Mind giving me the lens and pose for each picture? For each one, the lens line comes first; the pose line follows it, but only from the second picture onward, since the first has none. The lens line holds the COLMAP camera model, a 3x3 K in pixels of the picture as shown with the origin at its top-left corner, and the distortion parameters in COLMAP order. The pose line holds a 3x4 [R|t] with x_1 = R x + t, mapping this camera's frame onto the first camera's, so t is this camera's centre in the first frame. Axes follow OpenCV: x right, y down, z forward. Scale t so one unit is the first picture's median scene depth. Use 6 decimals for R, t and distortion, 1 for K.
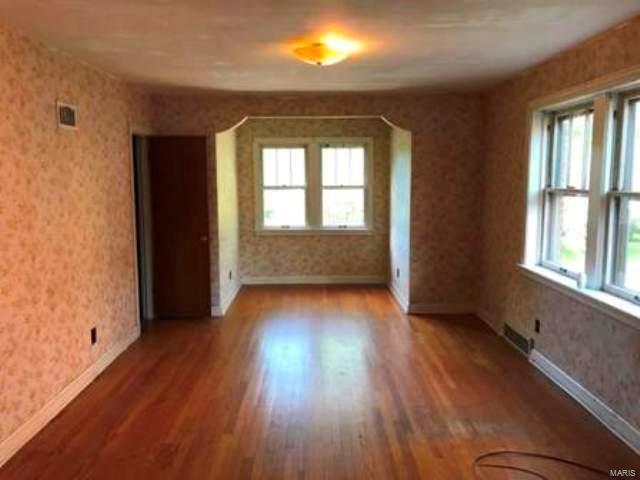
lens RADIAL K [[537.9, 0, 320.7], [0, 537.9, 241.3], [0, 0, 1]] dist [0.036288, -0.010405]
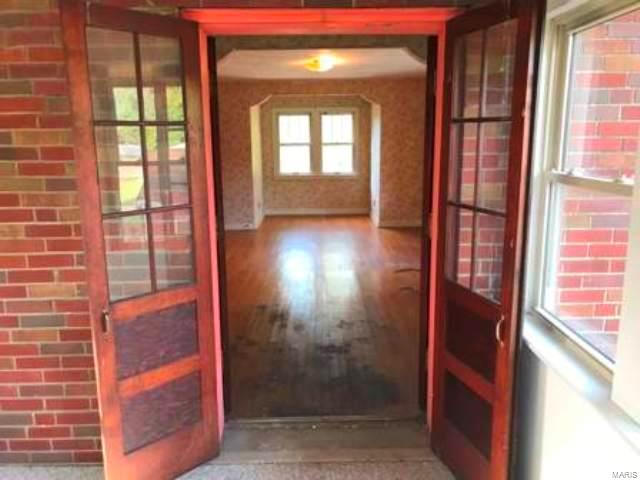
lens RADIAL K [[537.9, 0, 318.9], [0, 537.9, 238.8], [0, 0, 1]] dist [0.036288, -0.010405]
pose [[0.999929, -0.006259, -0.010115, 0.007450], [0.006912, 0.997808, 0.065812, 0.052510], [0.009681, -0.065877, 0.997781, -0.404771]]
